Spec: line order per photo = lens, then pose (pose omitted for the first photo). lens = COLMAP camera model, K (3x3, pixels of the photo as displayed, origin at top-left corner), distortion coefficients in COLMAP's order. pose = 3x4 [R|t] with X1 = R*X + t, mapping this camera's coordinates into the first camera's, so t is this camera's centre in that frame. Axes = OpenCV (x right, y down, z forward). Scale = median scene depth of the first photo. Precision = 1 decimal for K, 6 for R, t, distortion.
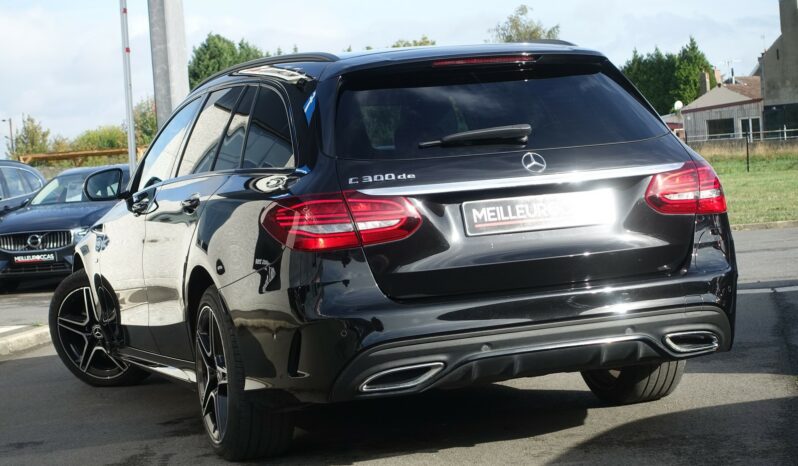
lens RADIAL K [[2876.4, 0, 399.0], [0, 2876.4, 233.0], [0, 0, 1]] dist [-0.154579, -2.646748]
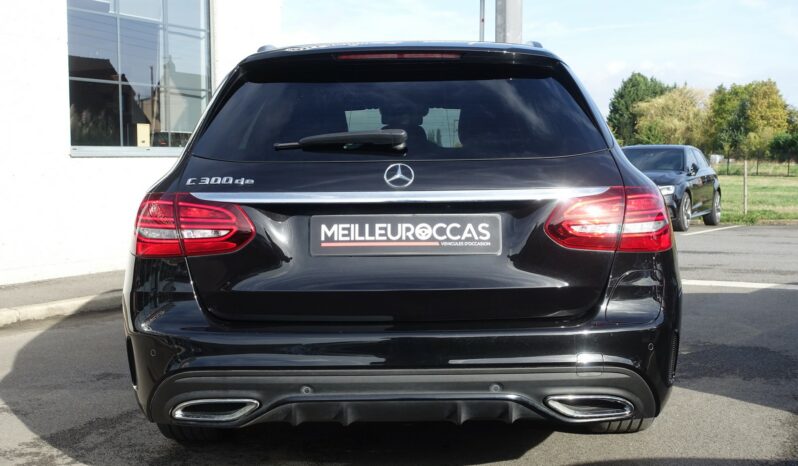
lens RADIAL K [[1085.4, 0, 399.0], [0, 1085.4, 233.0], [0, 0, 1]] dist [0.018432, 0.011823]
pose [[0.898107, 0.096515, -0.429055, 0.185408], [-0.068746, 0.994438, 0.079797, -0.033192], [0.434370, -0.042170, 0.899747, 0.714360]]
